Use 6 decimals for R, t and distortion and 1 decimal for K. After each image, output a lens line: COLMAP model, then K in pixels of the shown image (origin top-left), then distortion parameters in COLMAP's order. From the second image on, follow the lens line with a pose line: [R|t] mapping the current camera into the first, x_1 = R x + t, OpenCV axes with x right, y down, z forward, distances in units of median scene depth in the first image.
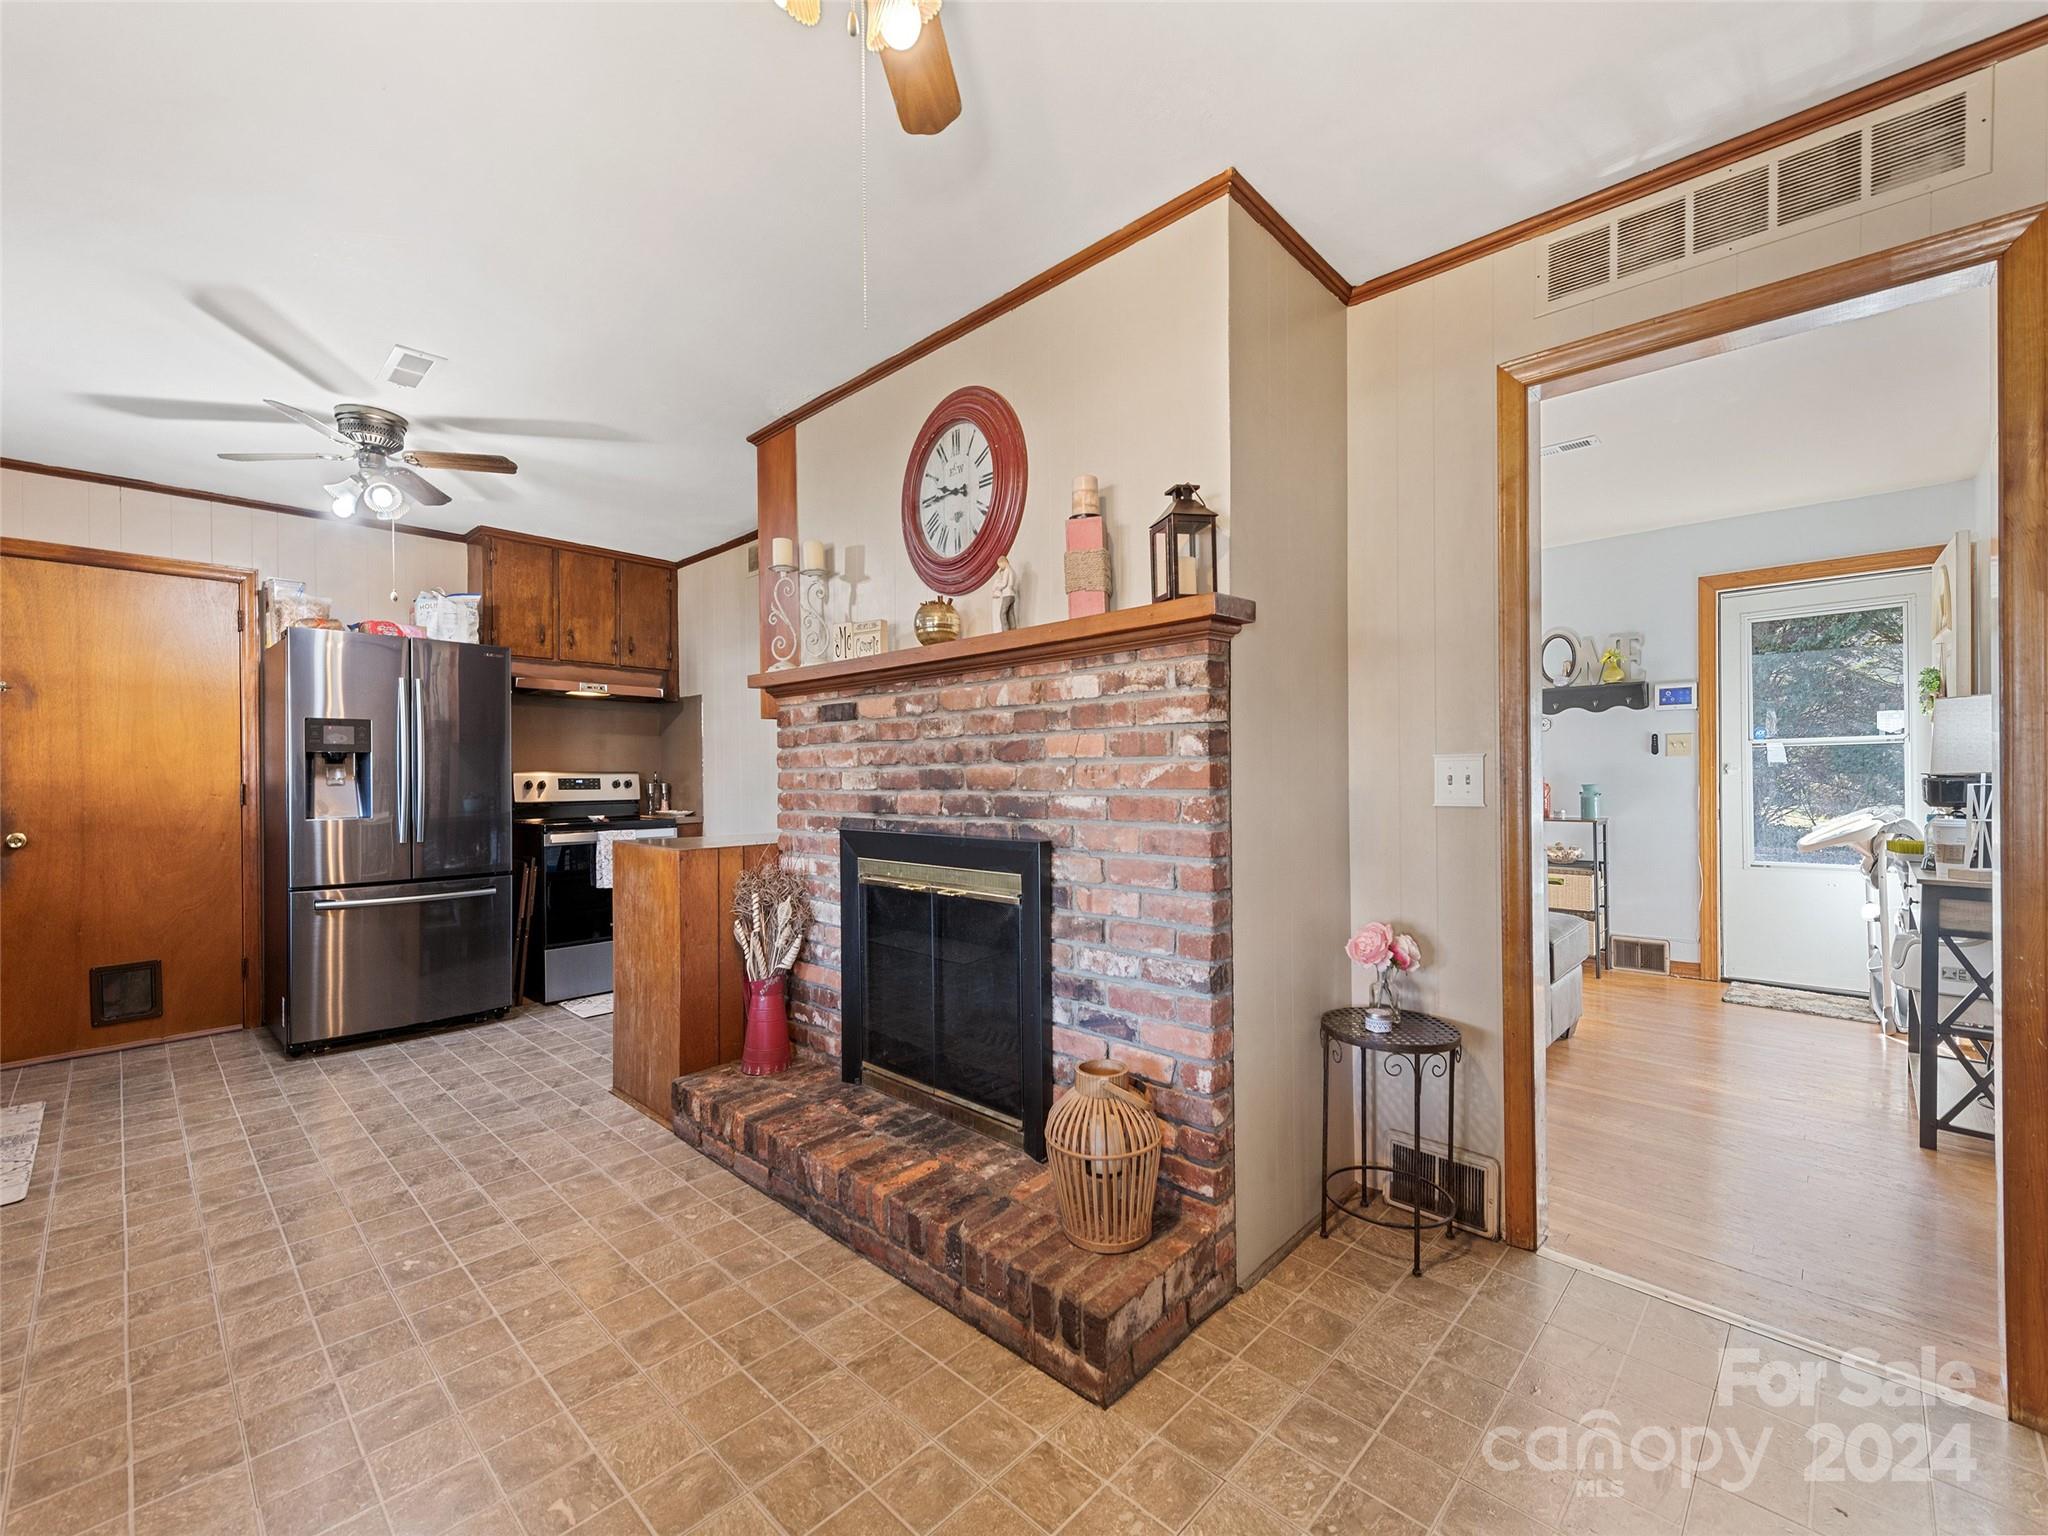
lens RADIAL K [[858.1, 0, 1021.7], [0, 858.1, 775.2], [0, 0, 1]] dist [0.014308, -0.004298]
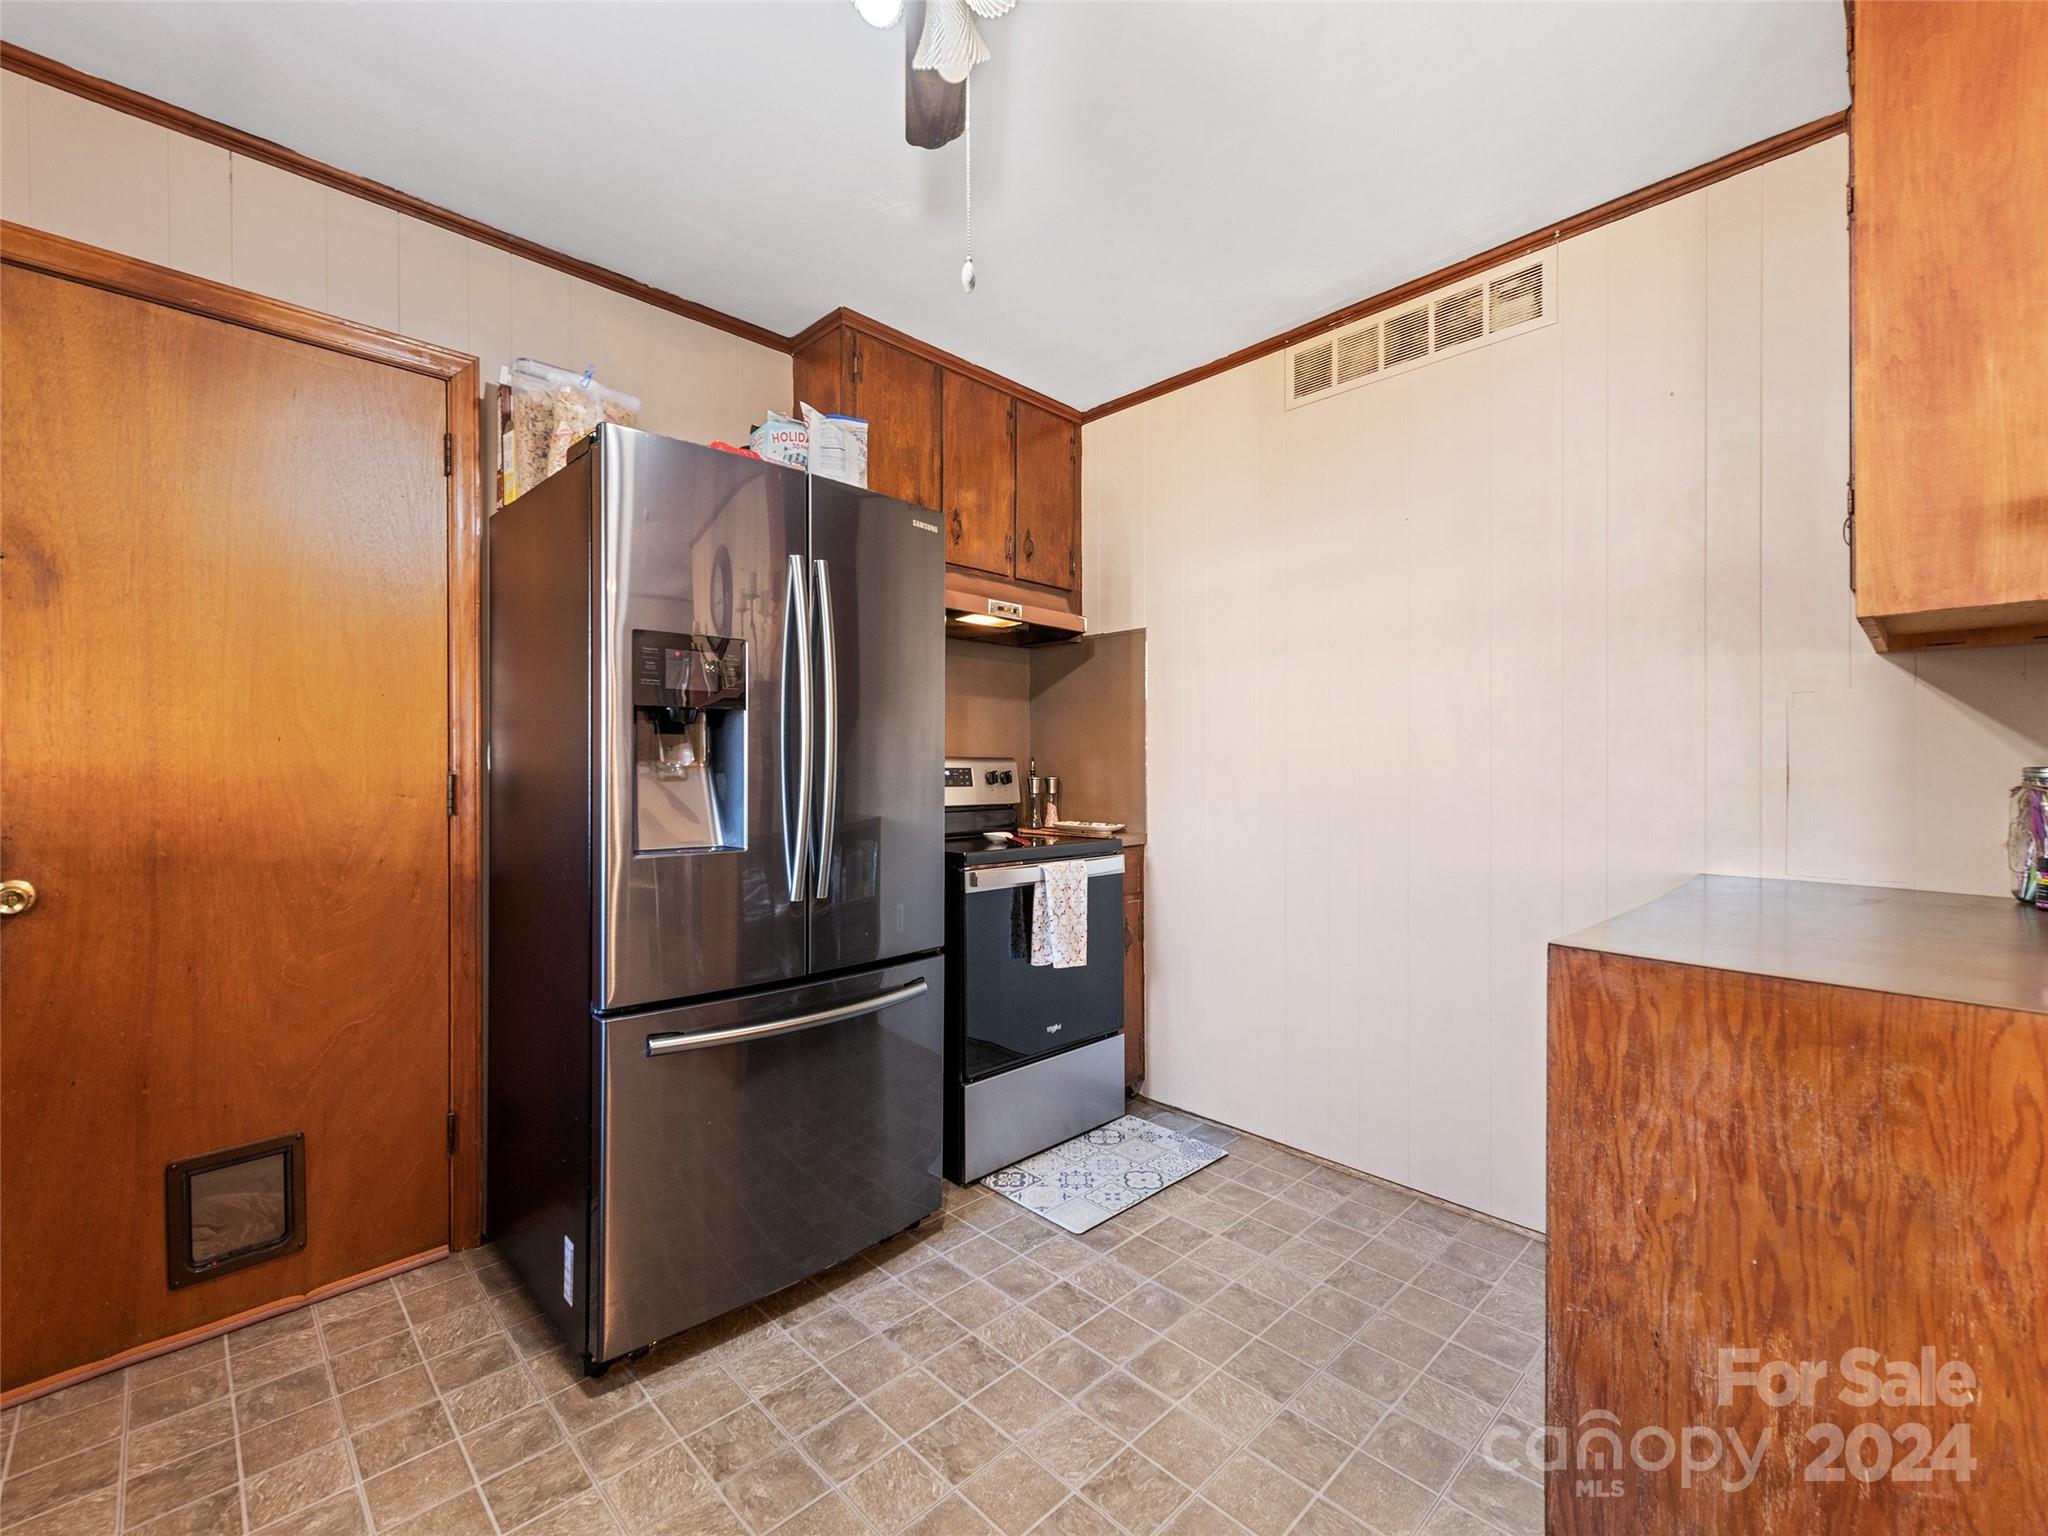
lens RADIAL K [[874.4, 0, 1018.4], [0, 874.4, 768.9], [0, 0, 1]] dist [0.016471, -0.004549]
pose [[0.999186, 0.008556, -0.039434, -0.611710], [-0.008446, 0.999960, 0.002950, 0.002965], [0.039457, -0.002615, 0.999218, 0.554352]]
